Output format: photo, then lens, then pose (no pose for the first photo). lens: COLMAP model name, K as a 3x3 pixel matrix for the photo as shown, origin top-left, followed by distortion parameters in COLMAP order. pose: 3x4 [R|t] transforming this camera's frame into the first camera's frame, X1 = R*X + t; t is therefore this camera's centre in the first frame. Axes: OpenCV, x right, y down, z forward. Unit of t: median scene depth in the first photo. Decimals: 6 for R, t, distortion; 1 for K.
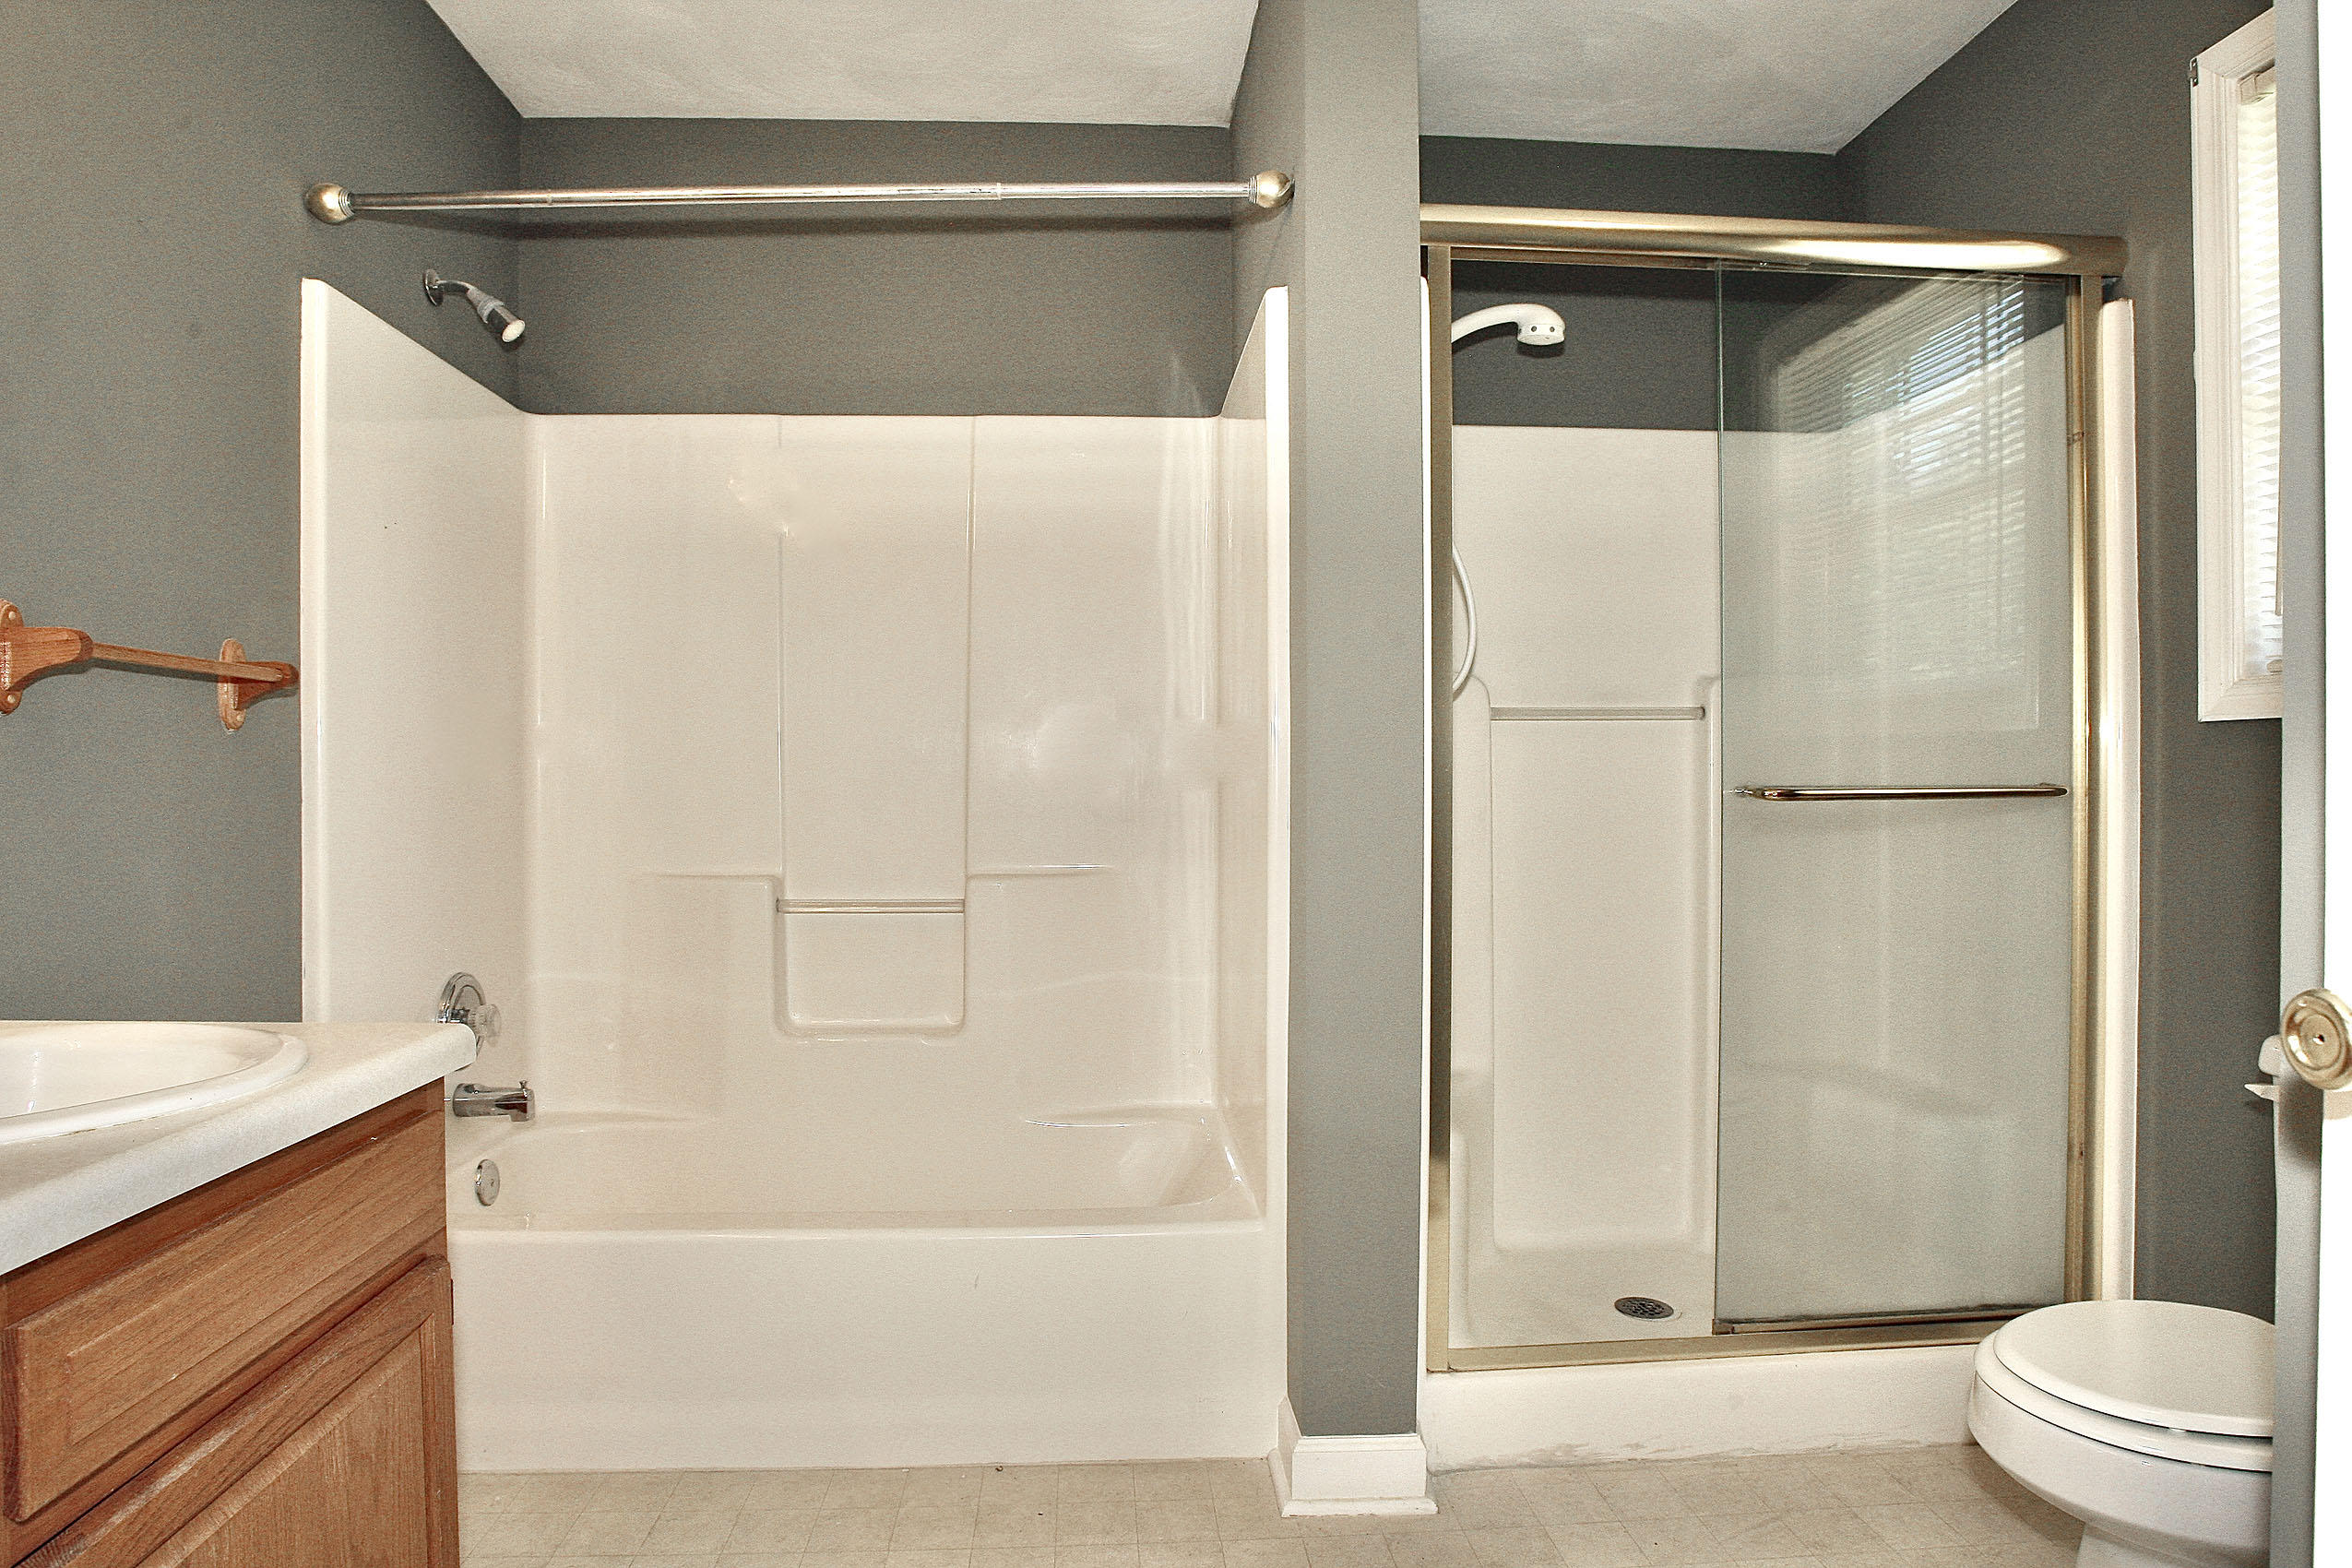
lens RADIAL K [[1386.3, 0, 1184.5], [0, 1386.3, 789.8], [0, 0, 1]] dist [-0.084543, 0.042740]
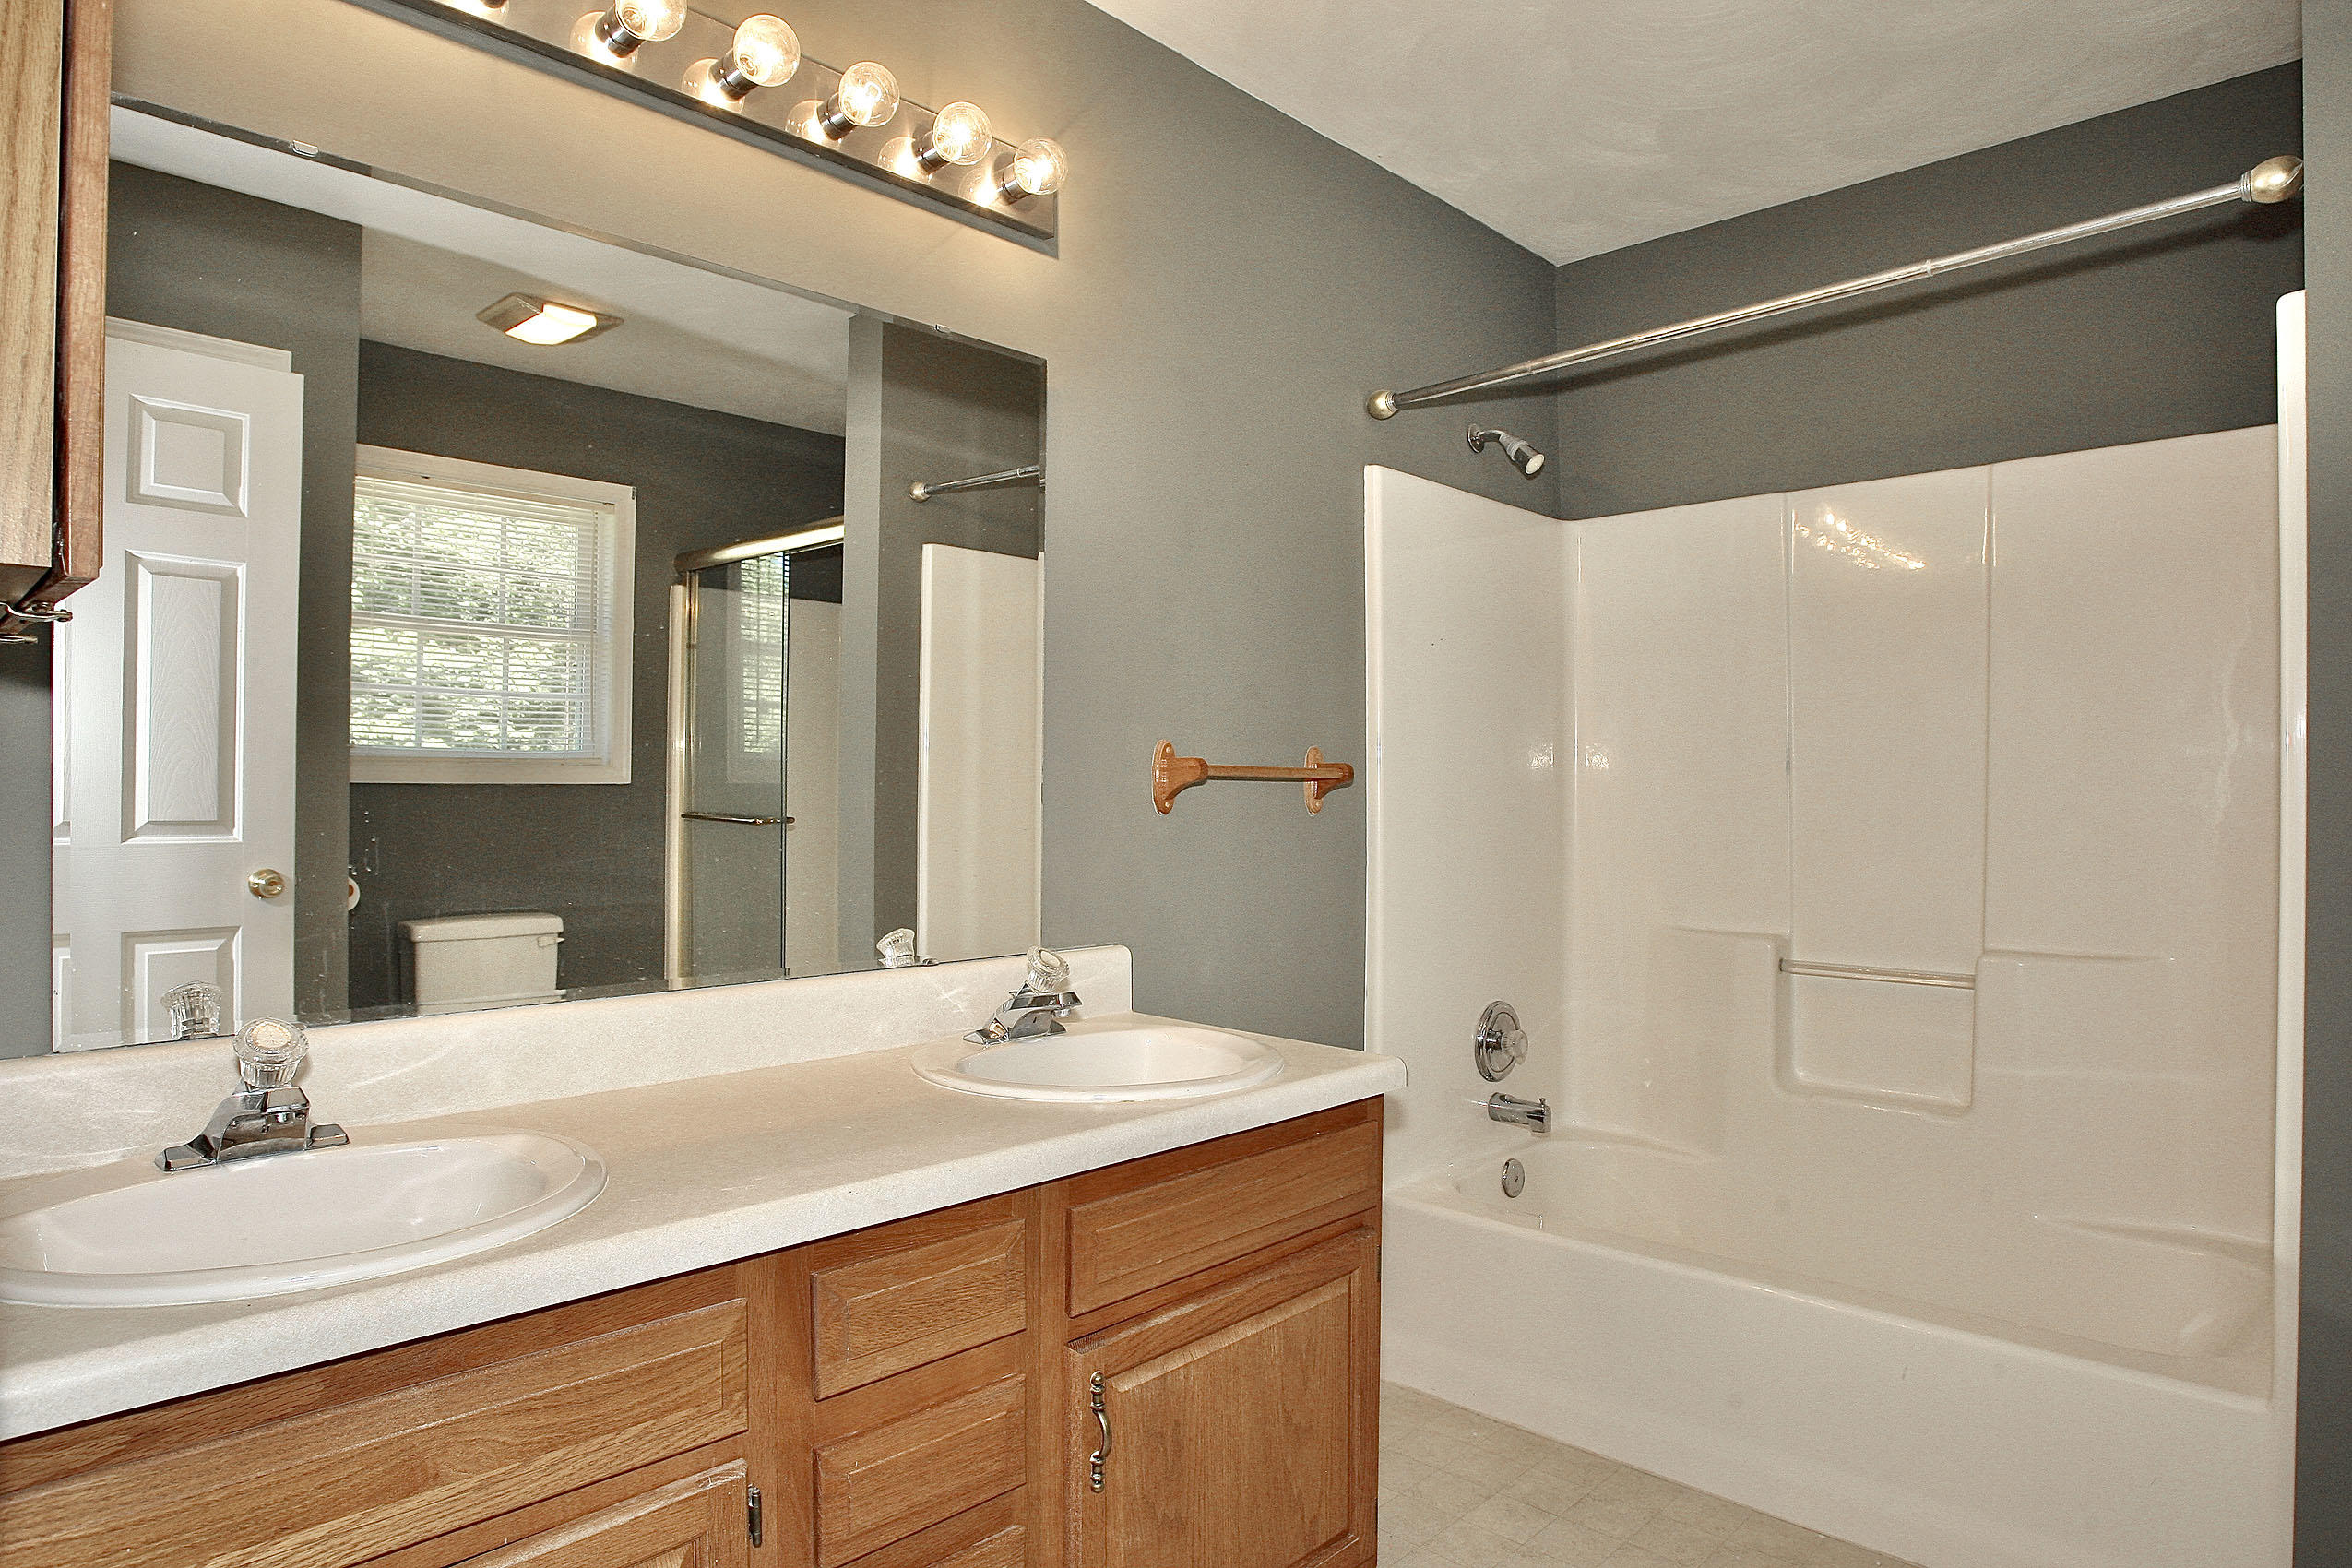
lens RADIAL K [[1406.5, 0, 1177.6], [0, 1406.5, 787.7], [0, 0, 1]] dist [-0.092292, 0.046351]
pose [[0.672503, 0.004101, -0.740083, 0.225038], [-0.008506, 0.999961, -0.002189, -0.057943], [0.740045, 0.007767, 0.672512, -0.055533]]
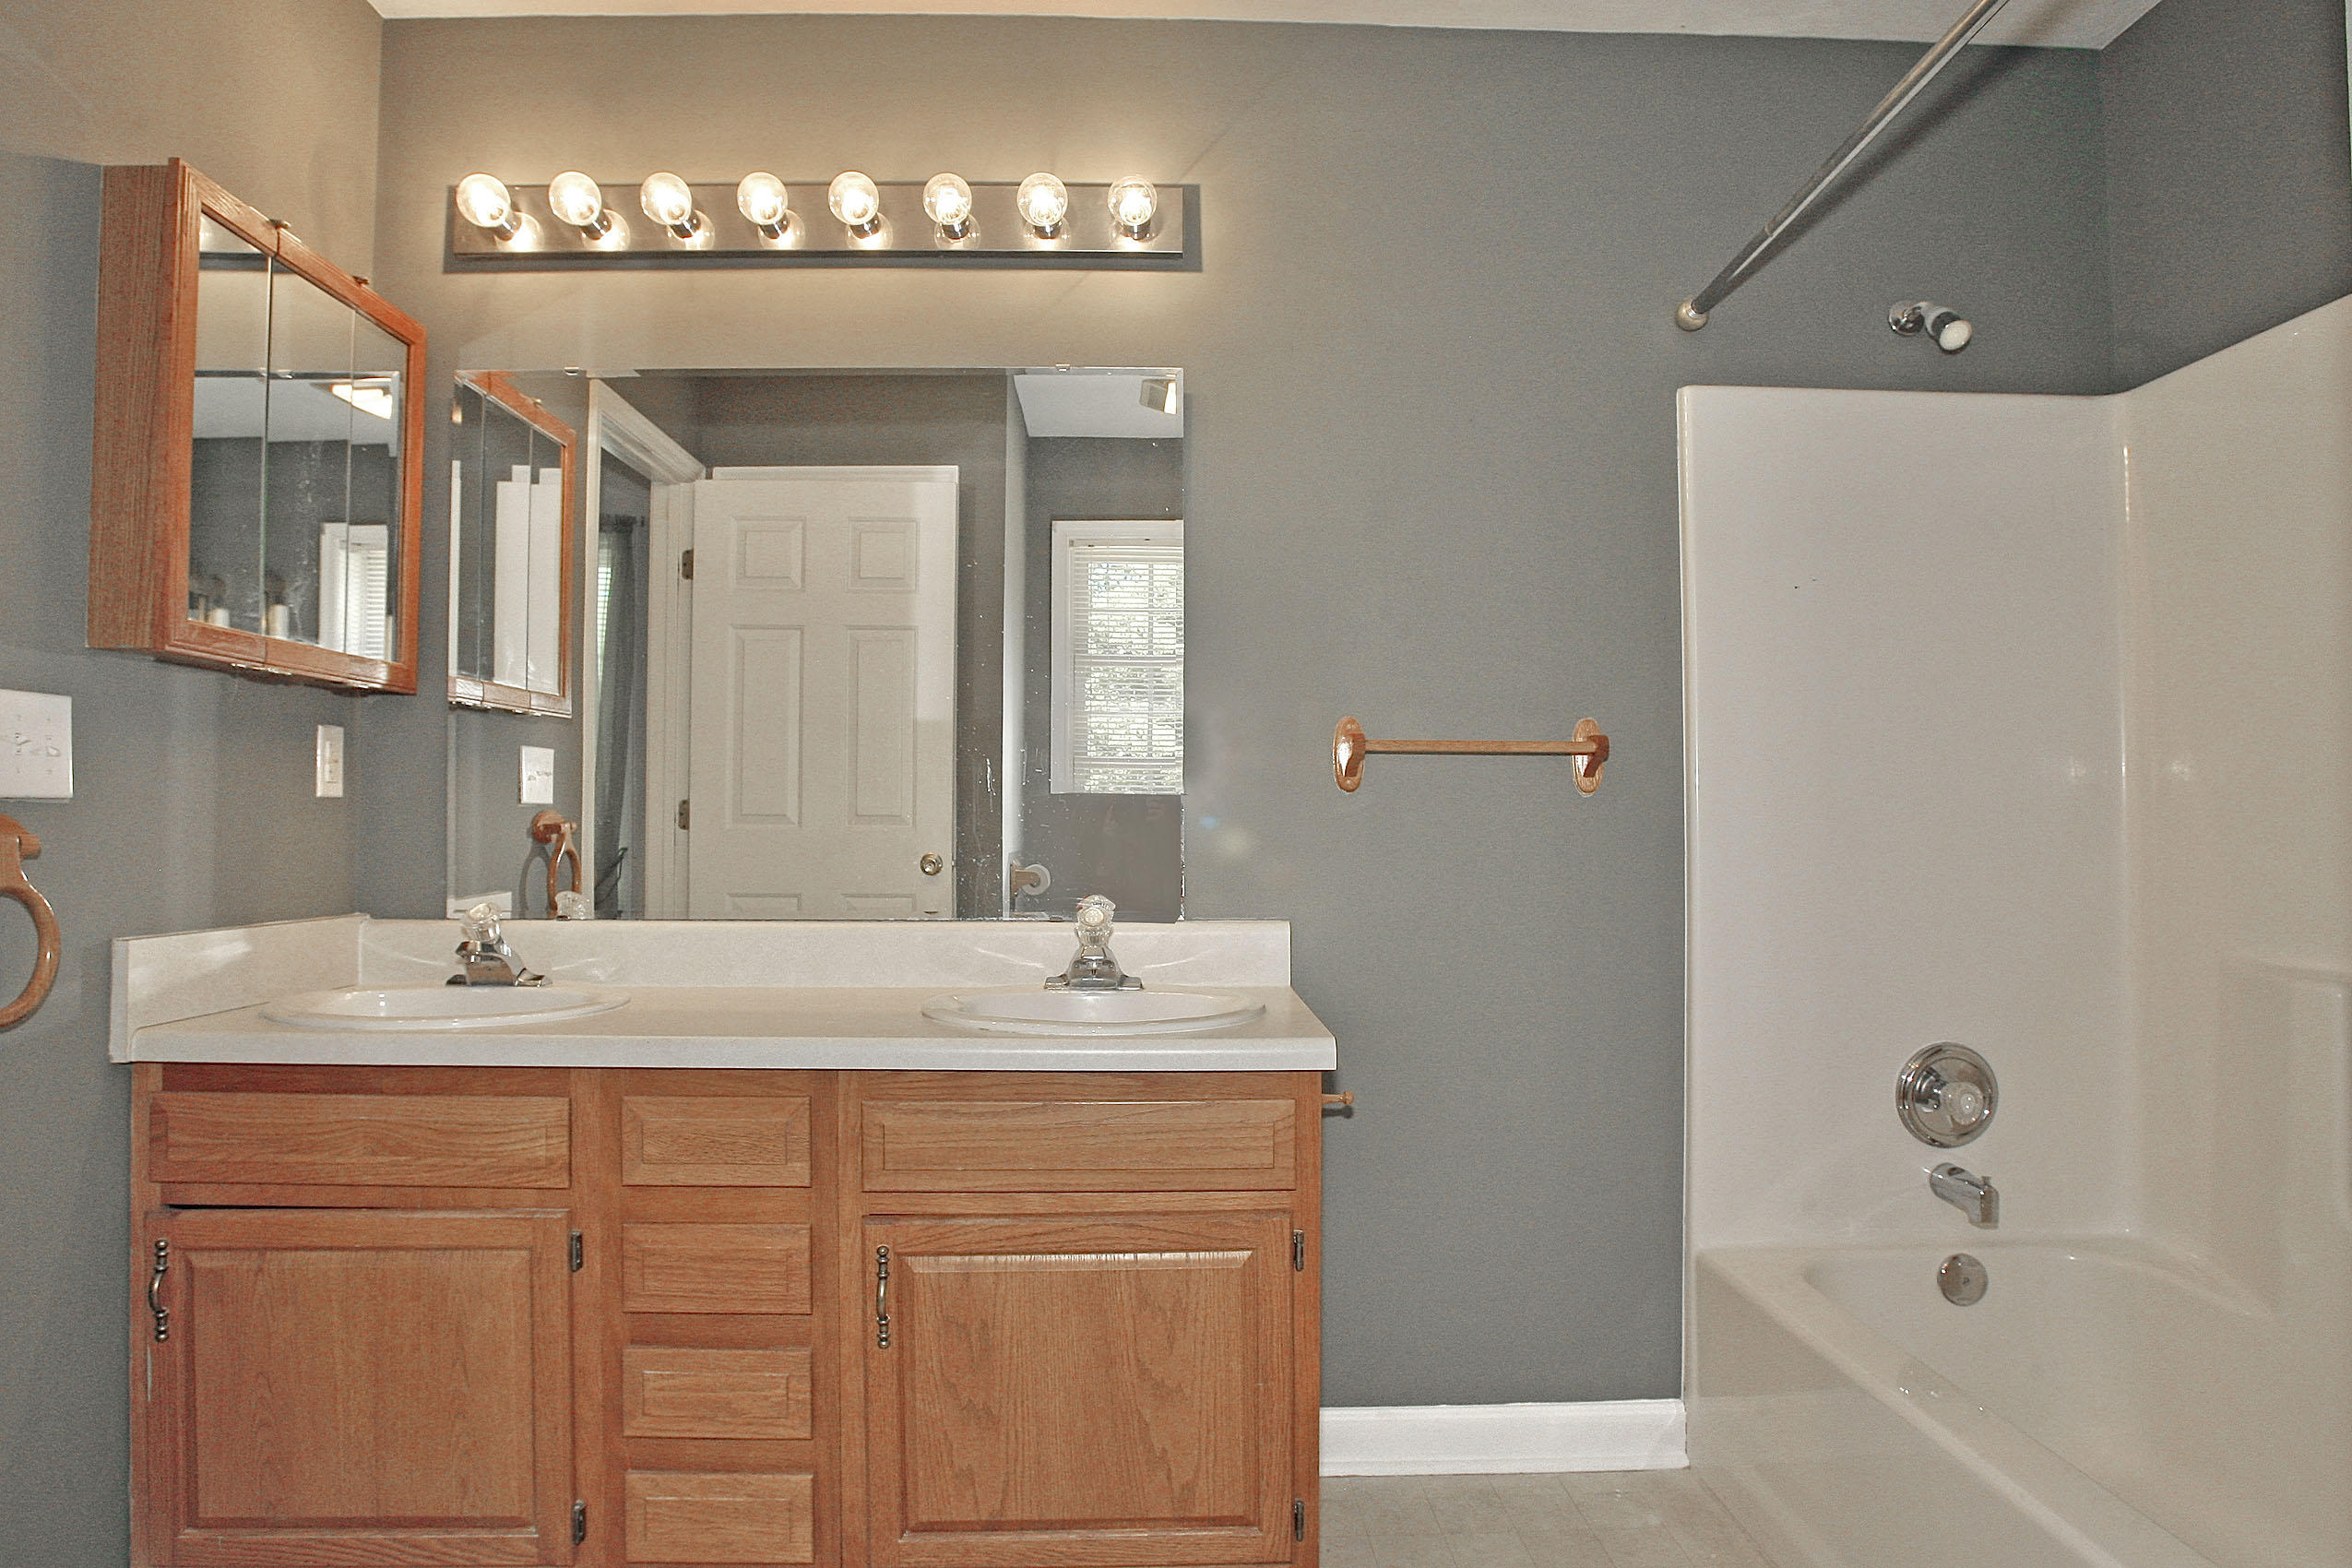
lens RADIAL K [[1406.5, 0, 1177.6], [0, 1406.5, 787.7], [0, 0, 1]] dist [-0.092292, 0.046351]
pose [[-0.055108, -0.014244, -0.998379, 0.505188], [-0.007861, 0.999873, -0.013831, -0.024927], [0.998449, 0.007086, -0.055213, 0.622051]]
